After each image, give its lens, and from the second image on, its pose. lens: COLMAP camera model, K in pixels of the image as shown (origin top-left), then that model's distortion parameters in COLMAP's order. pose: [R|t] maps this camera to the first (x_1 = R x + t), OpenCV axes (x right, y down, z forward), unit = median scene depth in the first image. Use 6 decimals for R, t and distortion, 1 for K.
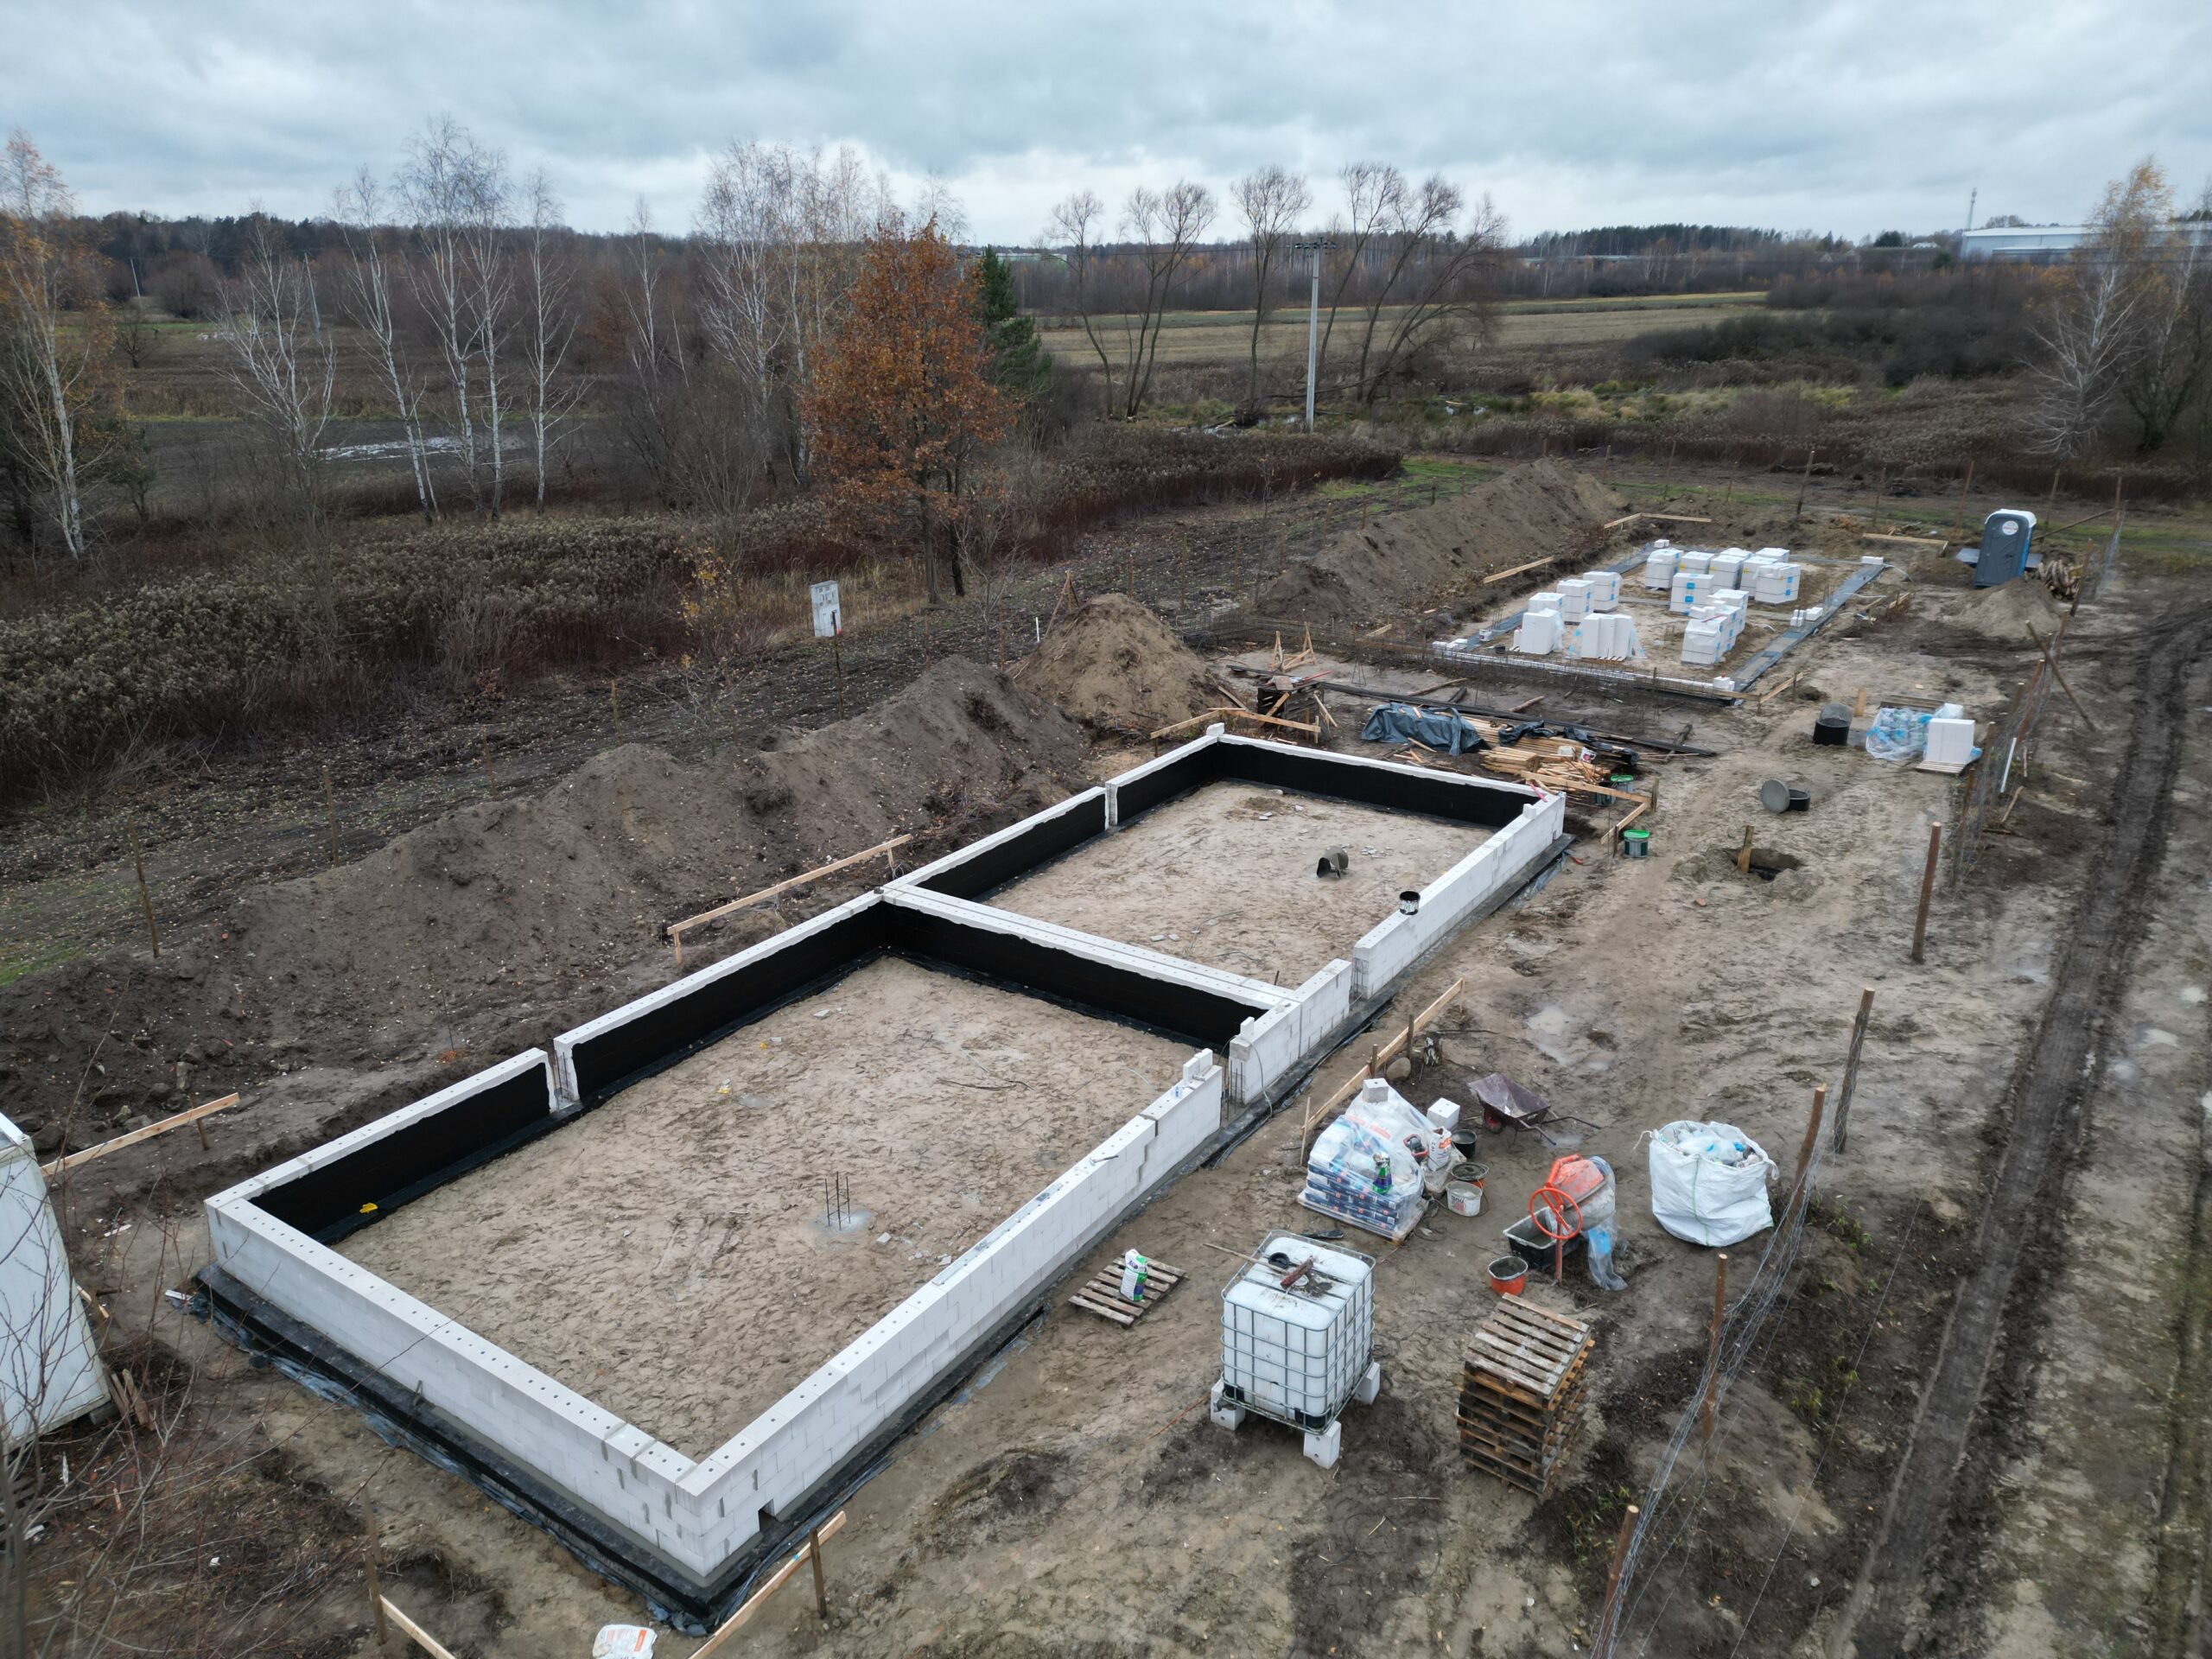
lens RADIAL K [[1531.0, 0, 1096.7], [0, 1531.0, 828.9], [0, 0, 1]] dist [0.083369, -0.080056]
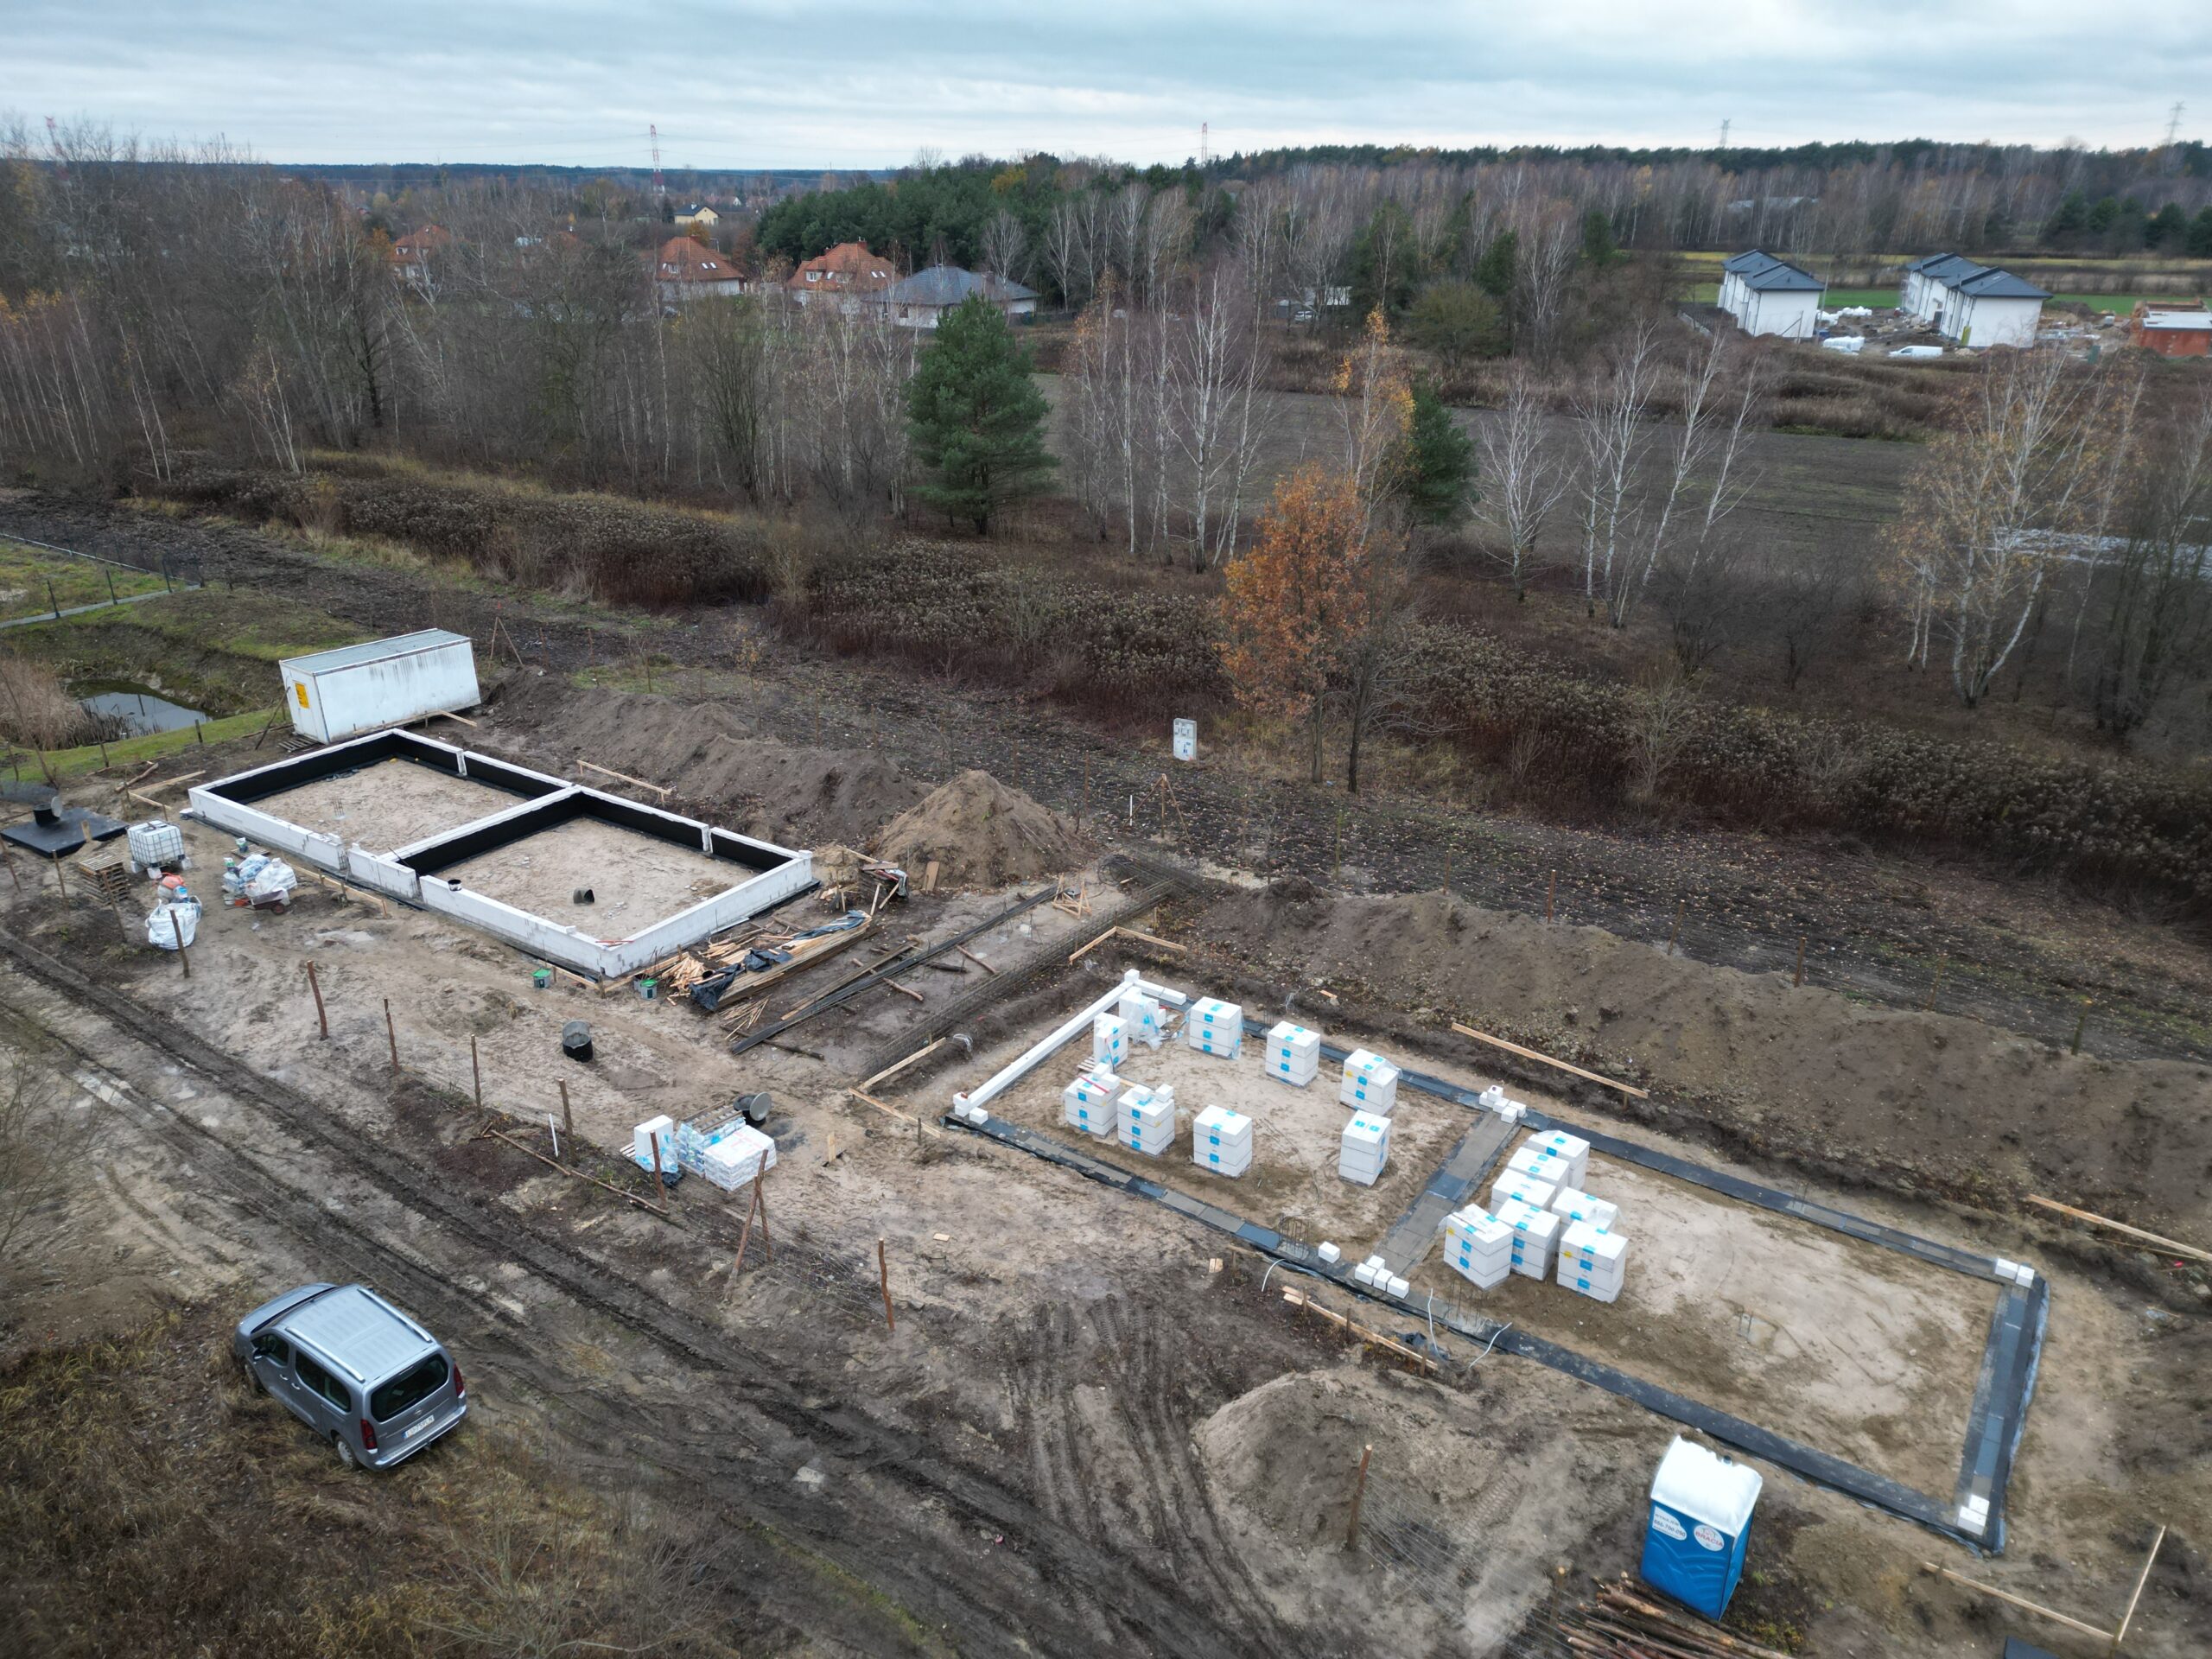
lens RADIAL K [[1536.6, 0, 1096.7], [0, 1536.6, 826.2], [0, 0, 1]] dist [0.076545, -0.070348]
pose [[0.007733, 0.395113, -0.918600, 1.267415], [-0.343330, 0.863834, 0.368666, -0.647900], [0.939183, 0.312532, 0.142334, 0.942566]]
